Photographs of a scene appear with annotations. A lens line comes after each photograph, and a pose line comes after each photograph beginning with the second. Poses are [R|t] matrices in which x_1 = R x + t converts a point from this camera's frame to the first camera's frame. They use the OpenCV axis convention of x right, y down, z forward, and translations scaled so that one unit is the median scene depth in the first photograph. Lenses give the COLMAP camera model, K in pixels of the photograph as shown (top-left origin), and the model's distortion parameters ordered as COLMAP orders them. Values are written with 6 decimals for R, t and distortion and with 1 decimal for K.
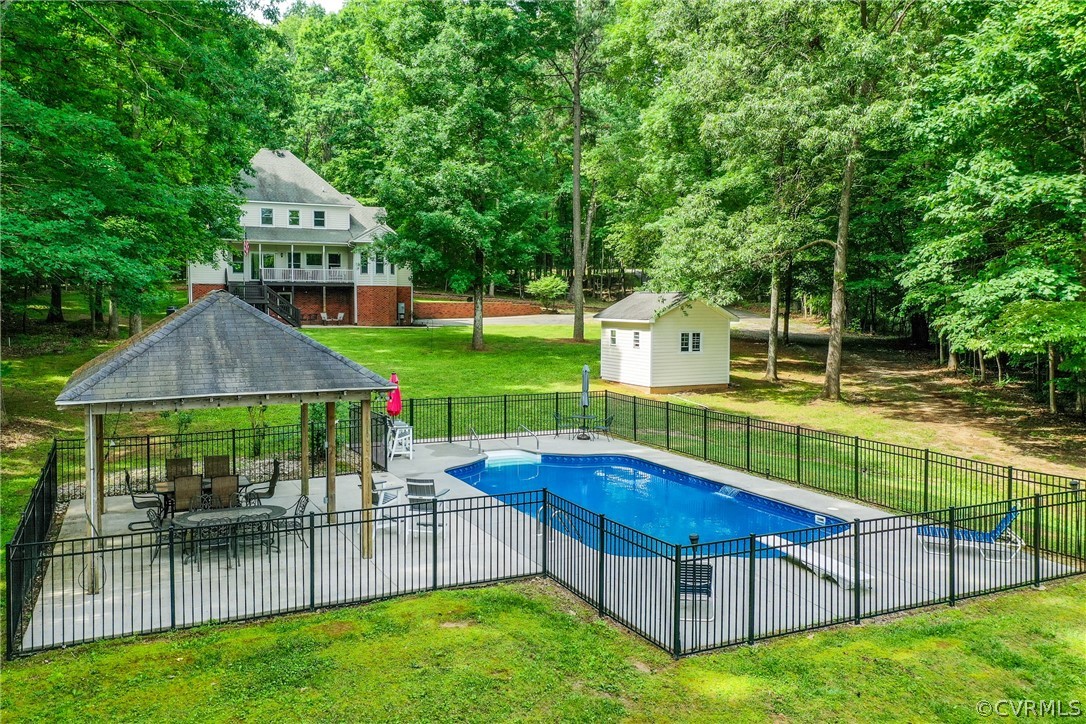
lens RADIAL K [[930.2, 0, 563.9], [0, 930.2, 359.3], [0, 0, 1]] dist [0.004424, 0.002596]
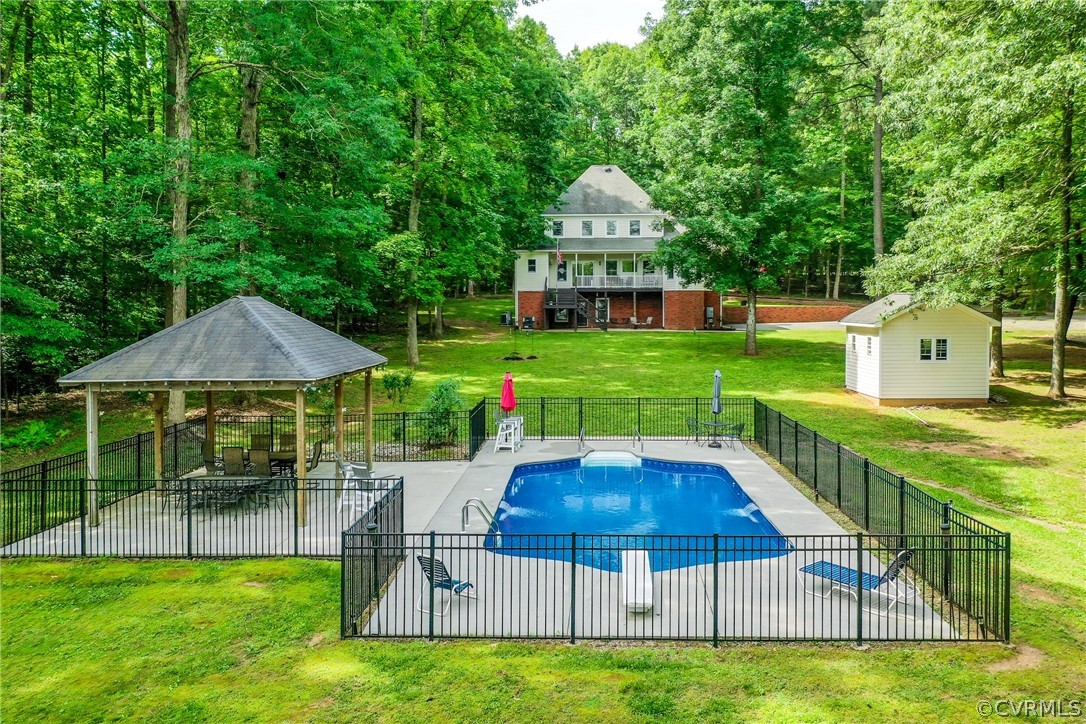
lens RADIAL K [[930.2, 0, 563.9], [0, 930.2, 359.3], [0, 0, 1]] dist [0.004424, 0.002596]
pose [[0.874878, 0.021309, -0.483874, 0.232315], [-0.023391, 0.999725, 0.001734, -0.002277], [0.483777, 0.009801, 0.875136, 0.049131]]
